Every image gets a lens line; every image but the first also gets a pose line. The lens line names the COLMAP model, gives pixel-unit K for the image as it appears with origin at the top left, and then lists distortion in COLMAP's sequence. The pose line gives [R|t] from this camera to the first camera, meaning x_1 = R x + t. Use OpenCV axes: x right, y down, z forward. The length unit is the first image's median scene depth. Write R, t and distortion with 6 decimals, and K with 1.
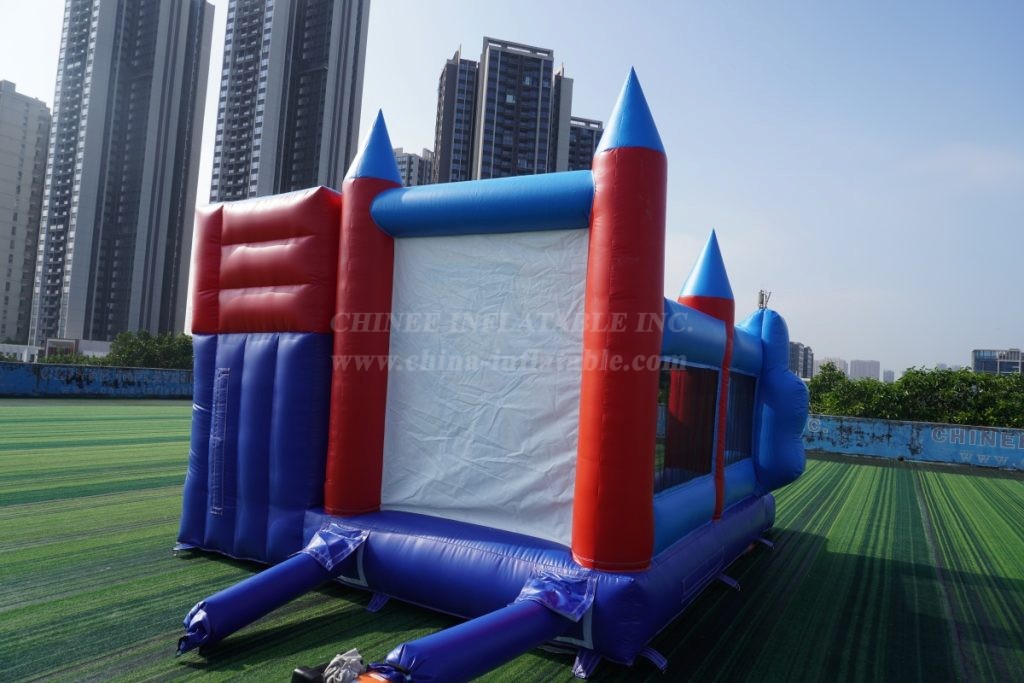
lens RADIAL K [[670.4, 0, 512.4], [0, 670.4, 343.4], [0, 0, 1]] dist [-0.026063, 0.009907]
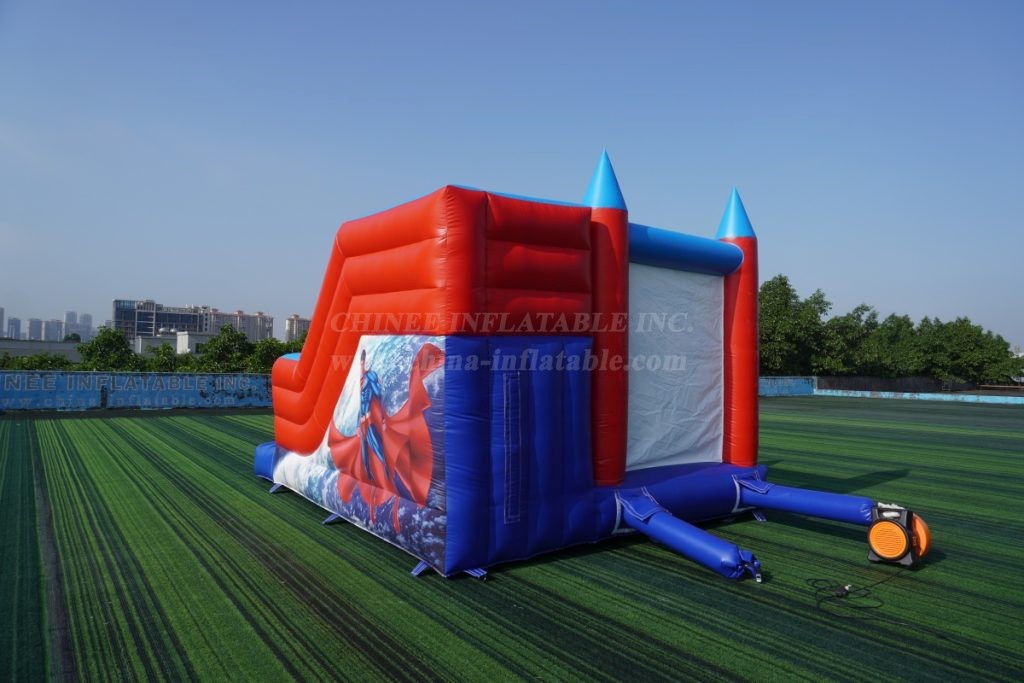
lens RADIAL K [[670.4, 0, 515.8], [0, 670.4, 337.4], [0, 0, 1]] dist [-0.026063, 0.009907]
pose [[0.412323, -0.023239, 0.910741, -1.520959], [-0.038070, 0.998362, 0.042711, -0.063786], [-0.910242, -0.052282, 0.410763, 0.704479]]
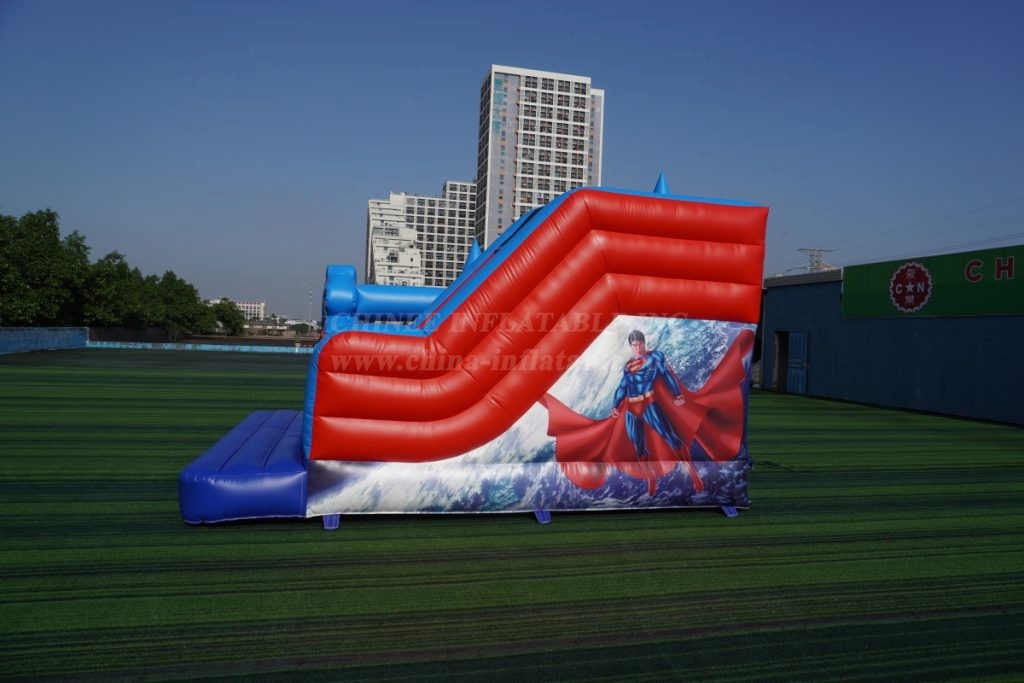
lens RADIAL K [[670.4, 0, 512.6], [0, 670.4, 337.2], [0, 0, 1]] dist [-0.026063, 0.009907]
pose [[-0.691573, -0.094419, 0.716109, -1.462713], [-0.118064, 0.992862, 0.016891, -0.041789], [-0.712592, -0.072865, -0.697784, 1.074017]]
